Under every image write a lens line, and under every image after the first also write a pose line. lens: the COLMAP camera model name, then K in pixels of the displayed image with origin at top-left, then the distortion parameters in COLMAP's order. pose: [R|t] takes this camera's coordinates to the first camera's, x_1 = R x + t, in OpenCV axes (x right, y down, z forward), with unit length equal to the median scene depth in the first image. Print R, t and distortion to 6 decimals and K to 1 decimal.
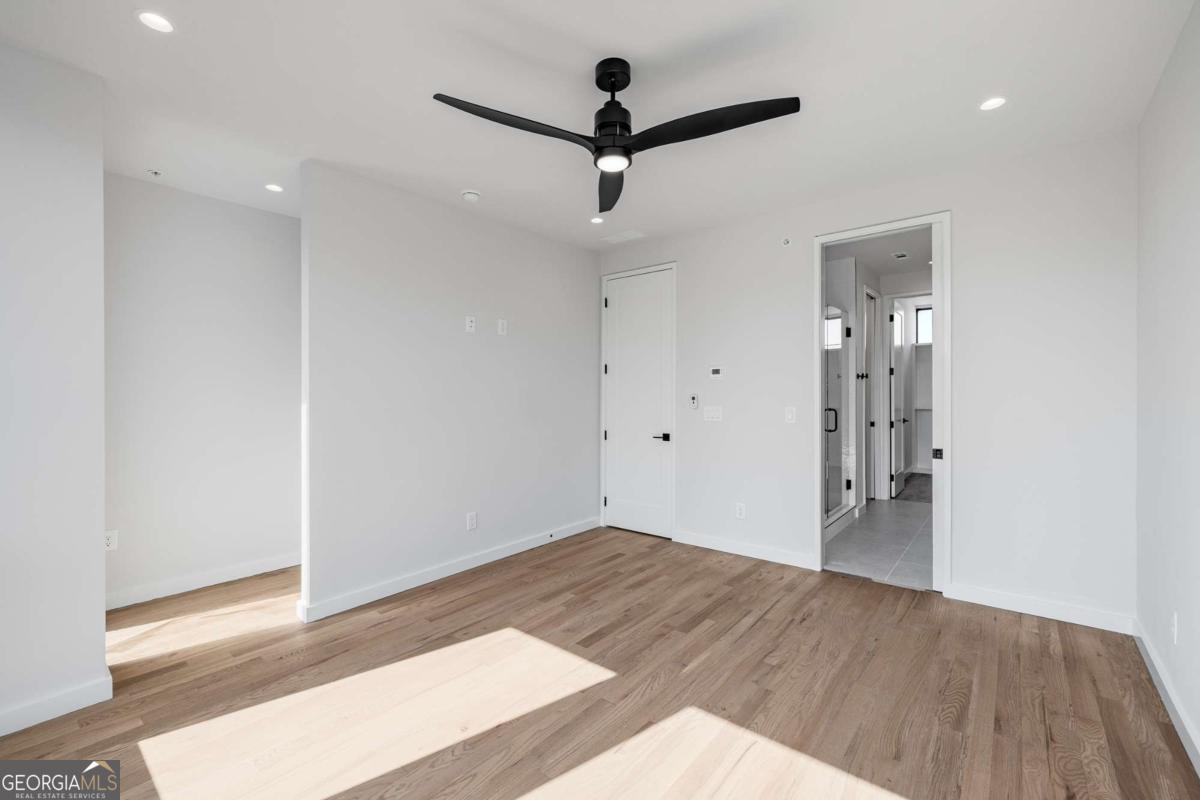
lens RADIAL K [[505.5, 0, 597.2], [0, 505.5, 402.6], [0, 0, 1]] dist [0.000940, 0.000090]
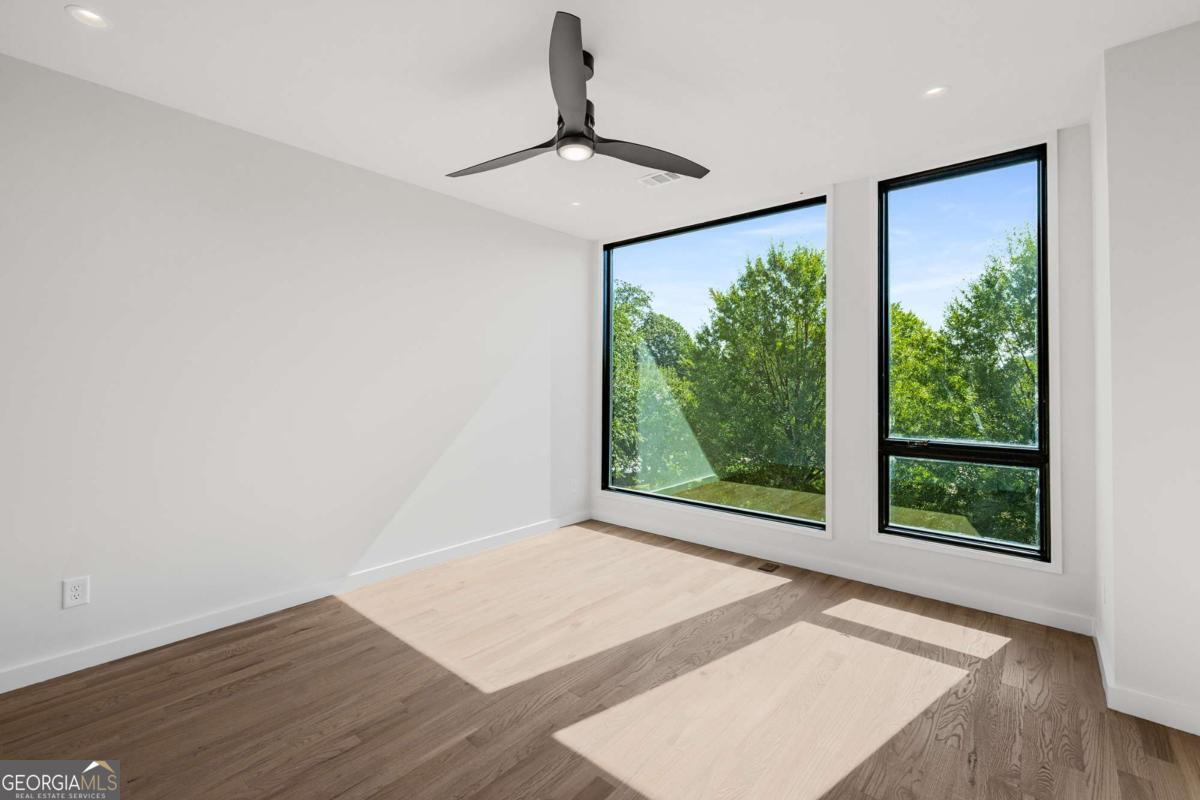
lens RADIAL K [[505.5, 0, 597.2], [0, 505.5, 402.6], [0, 0, 1]] dist [0.000940, 0.000090]
pose [[-0.999810, 0.005235, 0.018767, -0.040492], [0.006262, 0.998464, 0.055052, -0.030946], [-0.018450, 0.055160, -0.998307, 1.845648]]
